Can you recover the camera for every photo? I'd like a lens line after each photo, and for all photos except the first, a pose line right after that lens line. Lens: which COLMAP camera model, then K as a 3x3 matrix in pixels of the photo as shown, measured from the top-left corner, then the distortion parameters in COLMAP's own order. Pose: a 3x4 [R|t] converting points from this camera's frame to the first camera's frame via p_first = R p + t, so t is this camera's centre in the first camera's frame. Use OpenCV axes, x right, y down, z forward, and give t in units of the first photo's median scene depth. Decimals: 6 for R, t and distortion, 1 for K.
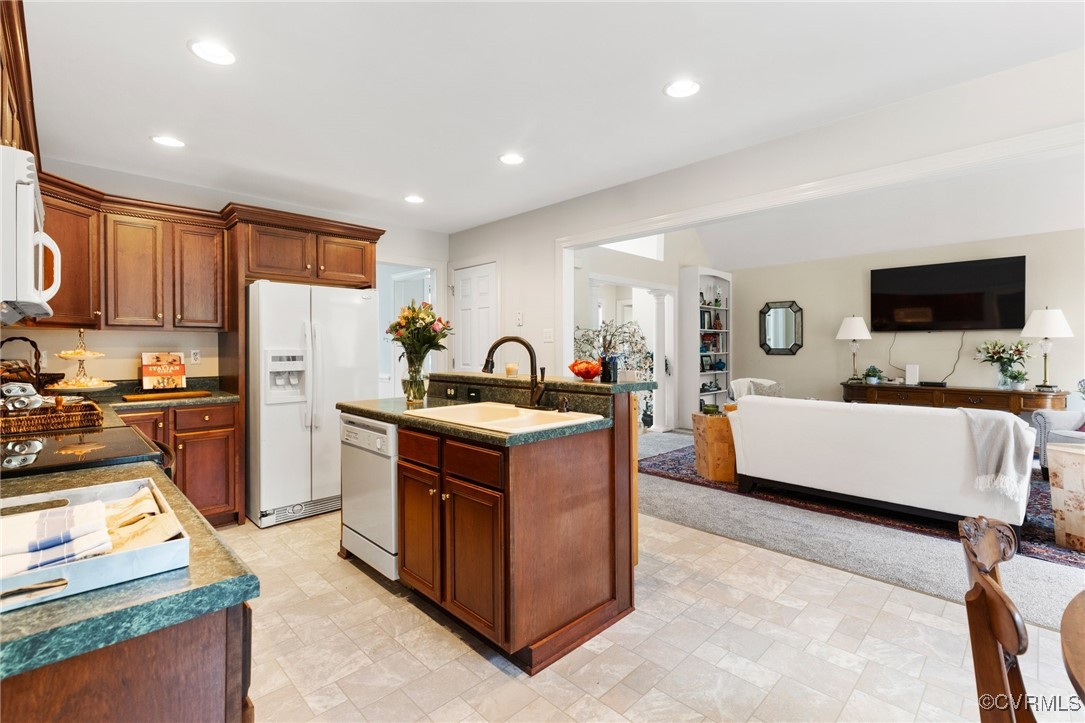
lens RADIAL K [[484.4, 0, 540.6], [0, 484.4, 360.0], [0, 0, 1]] dist [0.002217, -0.000051]
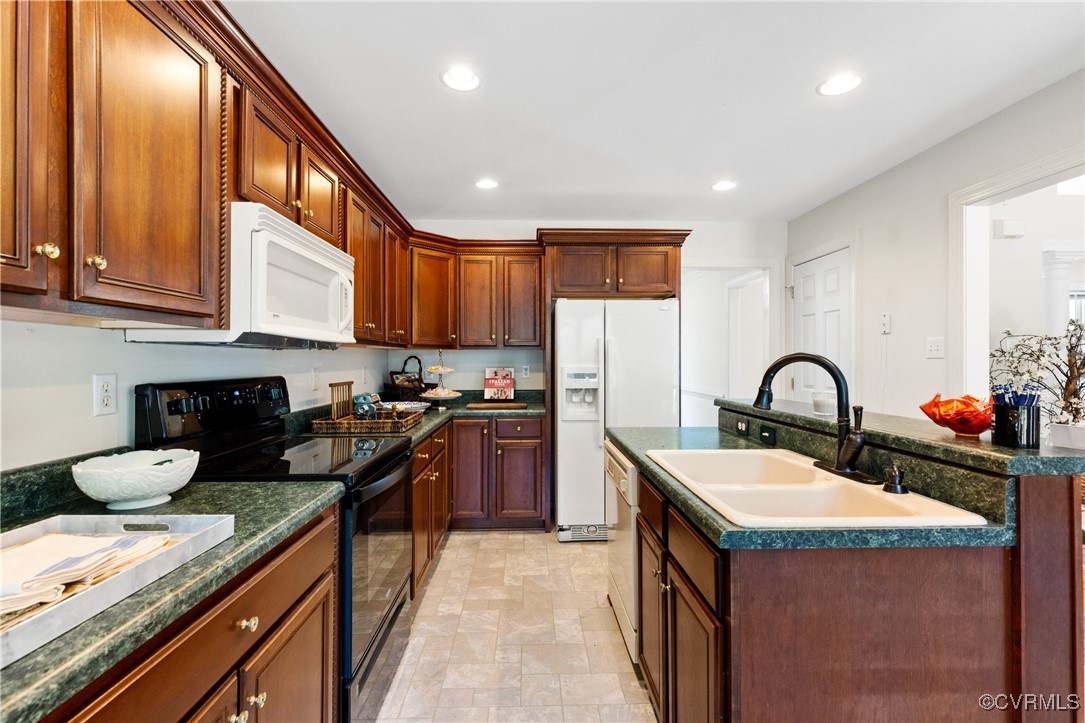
lens RADIAL K [[480.8, 0, 542.2], [0, 480.8, 363.8], [0, 0, 1]] dist [0.002798, -0.000477]
pose [[0.733384, 0.006844, -0.679781, 0.087621], [-0.018868, 0.999769, -0.010290, -0.016595], [0.679553, 0.020372, 0.733343, 0.234211]]
